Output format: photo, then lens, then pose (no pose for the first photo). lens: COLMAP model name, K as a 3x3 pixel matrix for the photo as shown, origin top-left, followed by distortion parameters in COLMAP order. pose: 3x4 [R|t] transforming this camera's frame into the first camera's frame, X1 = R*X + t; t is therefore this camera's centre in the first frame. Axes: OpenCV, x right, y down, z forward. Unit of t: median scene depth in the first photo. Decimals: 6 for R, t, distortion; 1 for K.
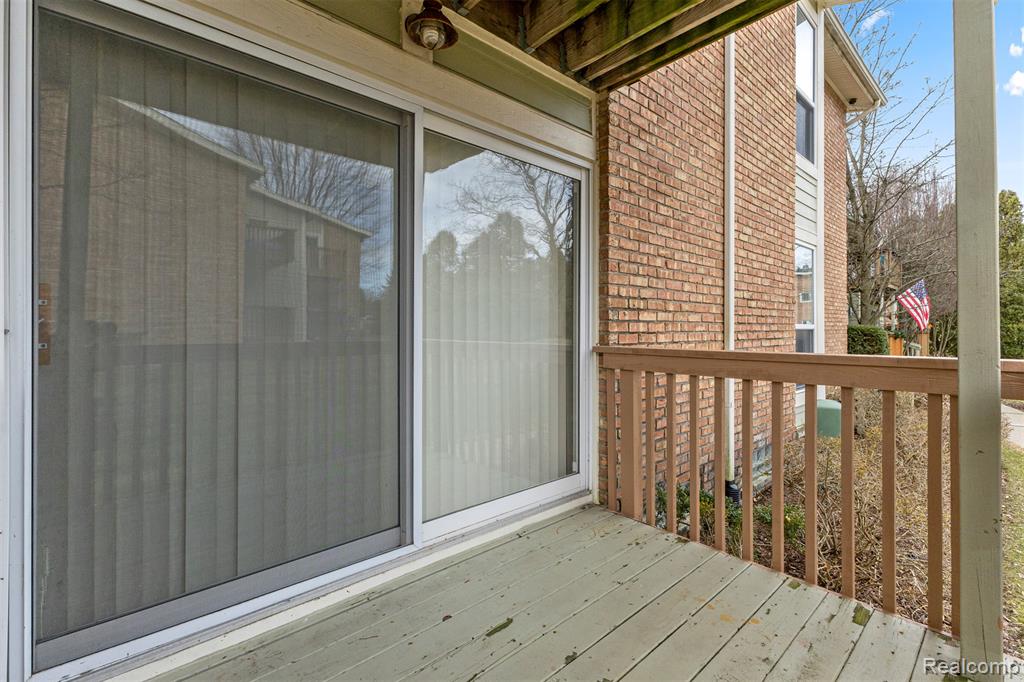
lens RADIAL K [[443.1, 0, 512.6], [0, 443.1, 338.0], [0, 0, 1]] dist [0.010031, -0.000071]
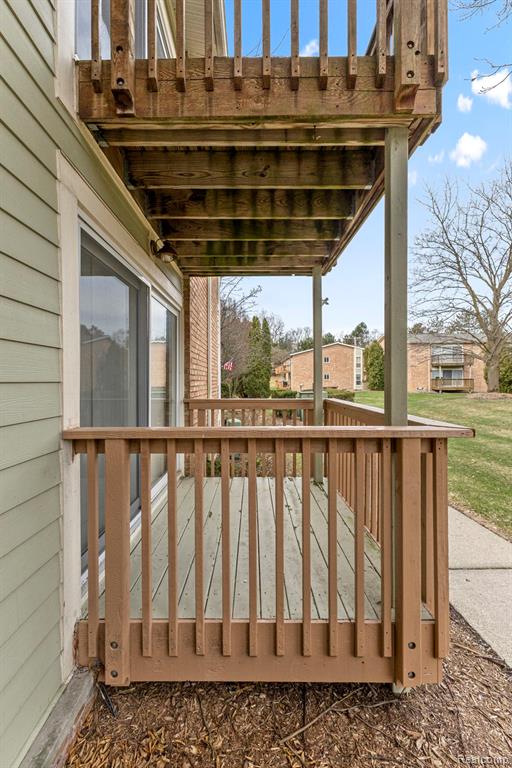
lens RADIAL K [[332.4, 0, 256.0], [0, 332.4, 384.0], [0, 0, 1]] dist [0.010031, -0.000071]
pose [[0.649473, 0.001563, 0.760383, -0.765395], [-0.000037, 0.999998, -0.002024, -0.048587], [-0.760384, 0.001287, 0.649472, -0.246121]]
